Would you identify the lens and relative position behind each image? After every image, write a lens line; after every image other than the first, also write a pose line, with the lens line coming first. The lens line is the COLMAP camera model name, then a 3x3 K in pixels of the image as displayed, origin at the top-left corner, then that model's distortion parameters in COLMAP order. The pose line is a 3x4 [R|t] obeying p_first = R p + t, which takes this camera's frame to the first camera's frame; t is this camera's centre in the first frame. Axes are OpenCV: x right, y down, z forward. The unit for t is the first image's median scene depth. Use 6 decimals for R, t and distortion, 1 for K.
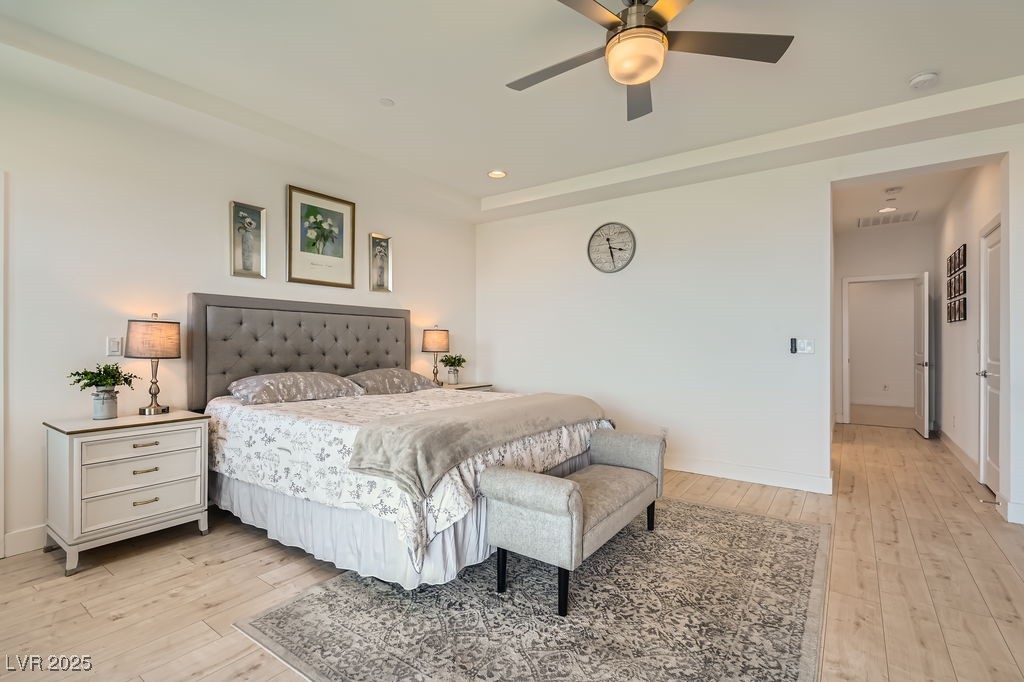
lens RADIAL K [[471.7, 0, 504.3], [0, 471.7, 340.7], [0, 0, 1]] dist [0.001268, -0.003388]
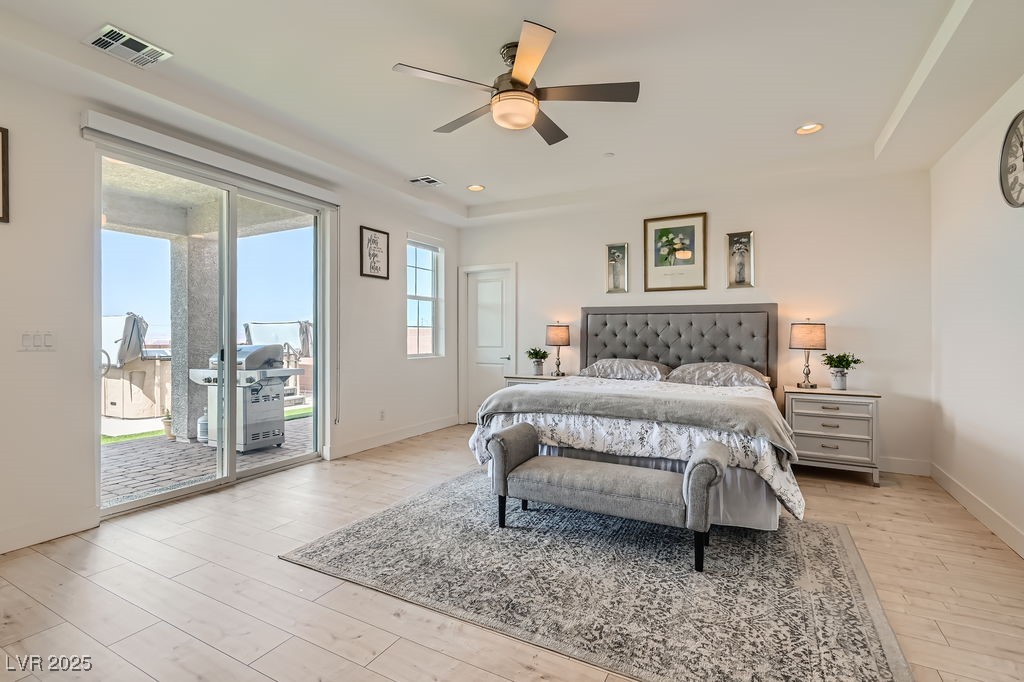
lens RADIAL K [[471.7, 0, 503.5], [0, 471.7, 335.5], [0, 0, 1]] dist [0.001268, -0.003388]
pose [[0.128704, -0.002714, -0.991679, 0.893942], [-0.000461, 0.999996, -0.002797, 0.002641], [0.991683, 0.000817, 0.128702, 0.473948]]
